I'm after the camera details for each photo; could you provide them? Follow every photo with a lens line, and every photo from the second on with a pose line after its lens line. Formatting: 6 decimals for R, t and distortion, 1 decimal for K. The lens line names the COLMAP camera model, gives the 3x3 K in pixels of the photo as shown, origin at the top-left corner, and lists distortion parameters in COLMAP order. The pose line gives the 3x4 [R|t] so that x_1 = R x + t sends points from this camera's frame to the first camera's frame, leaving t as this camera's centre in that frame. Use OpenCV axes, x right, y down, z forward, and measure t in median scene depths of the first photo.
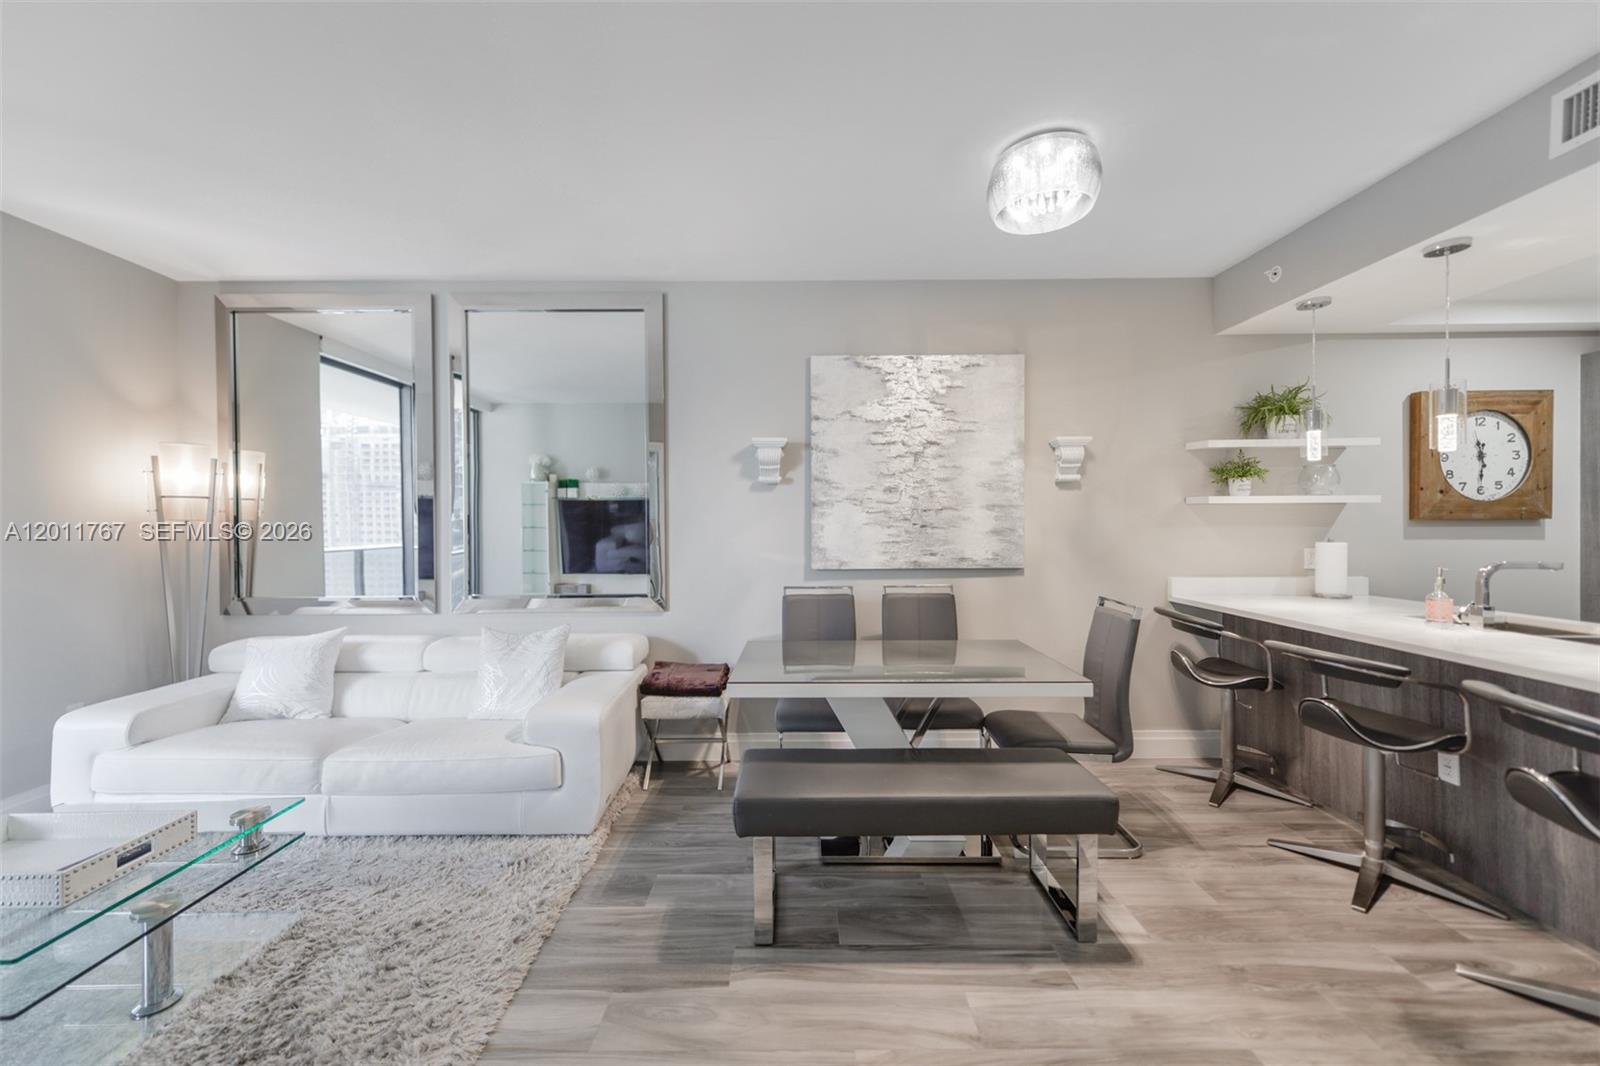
lens RADIAL K [[629.1, 0, 796.2], [0, 629.1, 527.4], [0, 0, 1]] dist [0.009864, -0.000622]
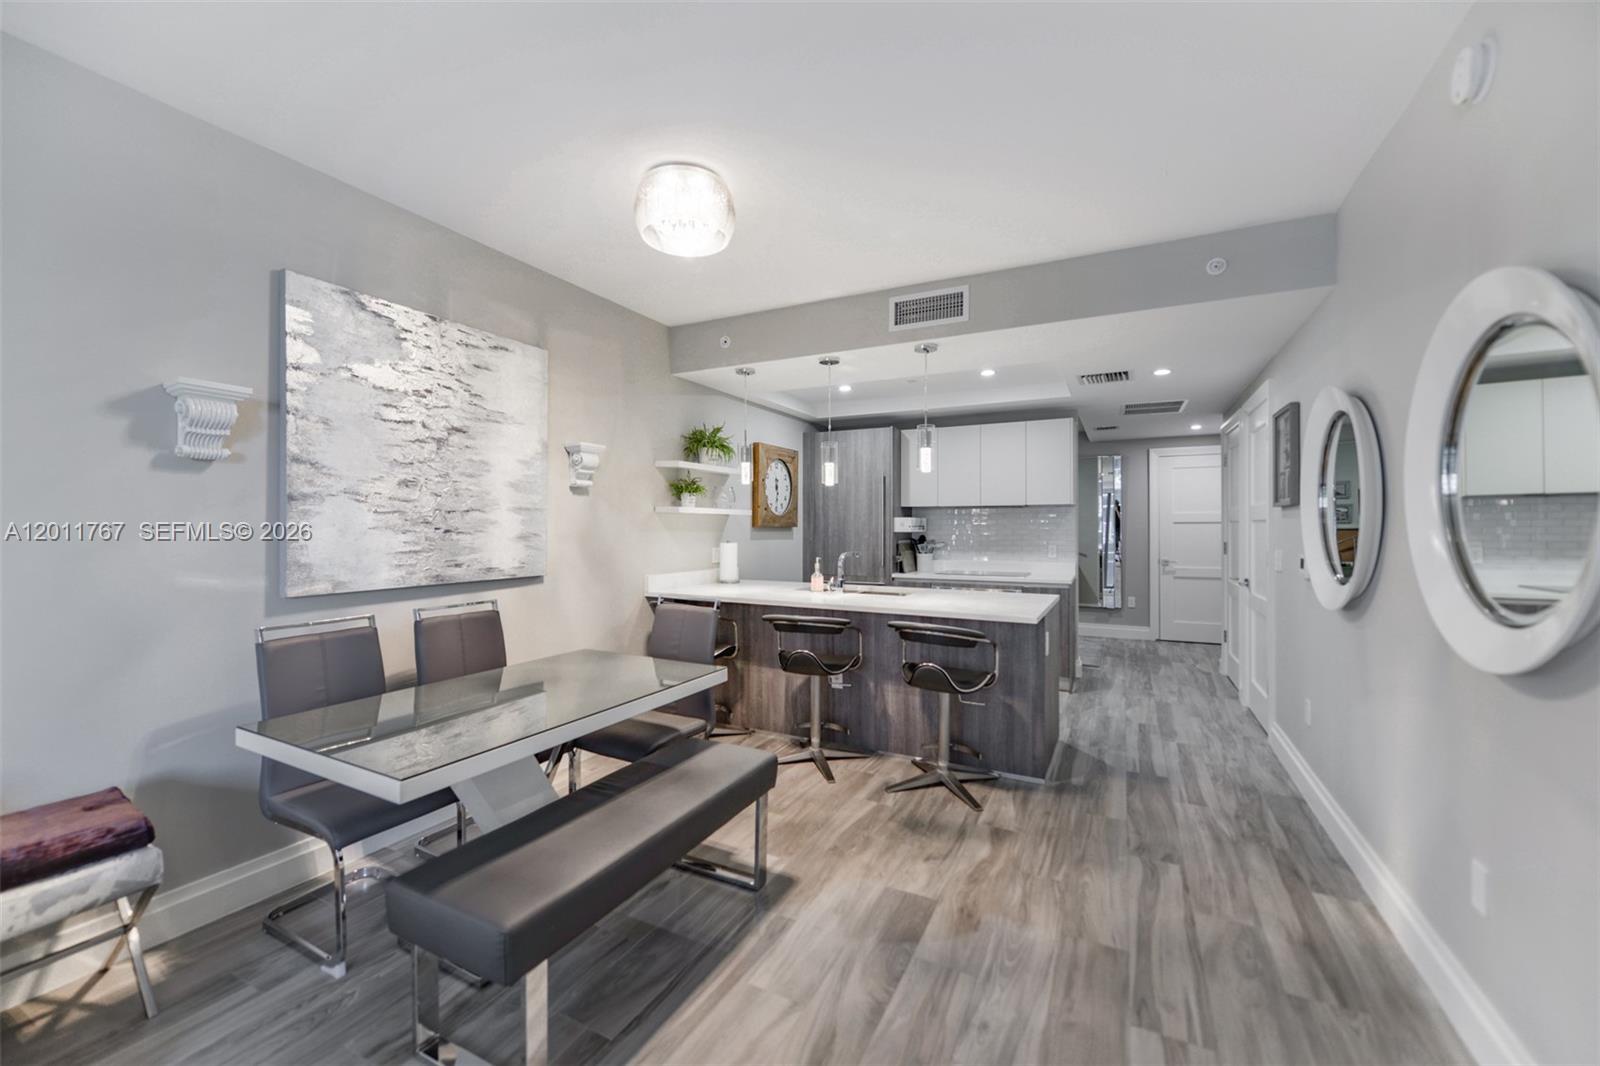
lens RADIAL K [[634.3, 0, 795.3], [0, 634.3, 525.8], [0, 0, 1]] dist [0.002476, -0.003231]
pose [[0.458552, 0.008549, 0.888626, -0.317161], [0.000839, 0.999949, -0.010053, -0.000100], [-0.888667, 0.005356, 0.458522, 0.230251]]
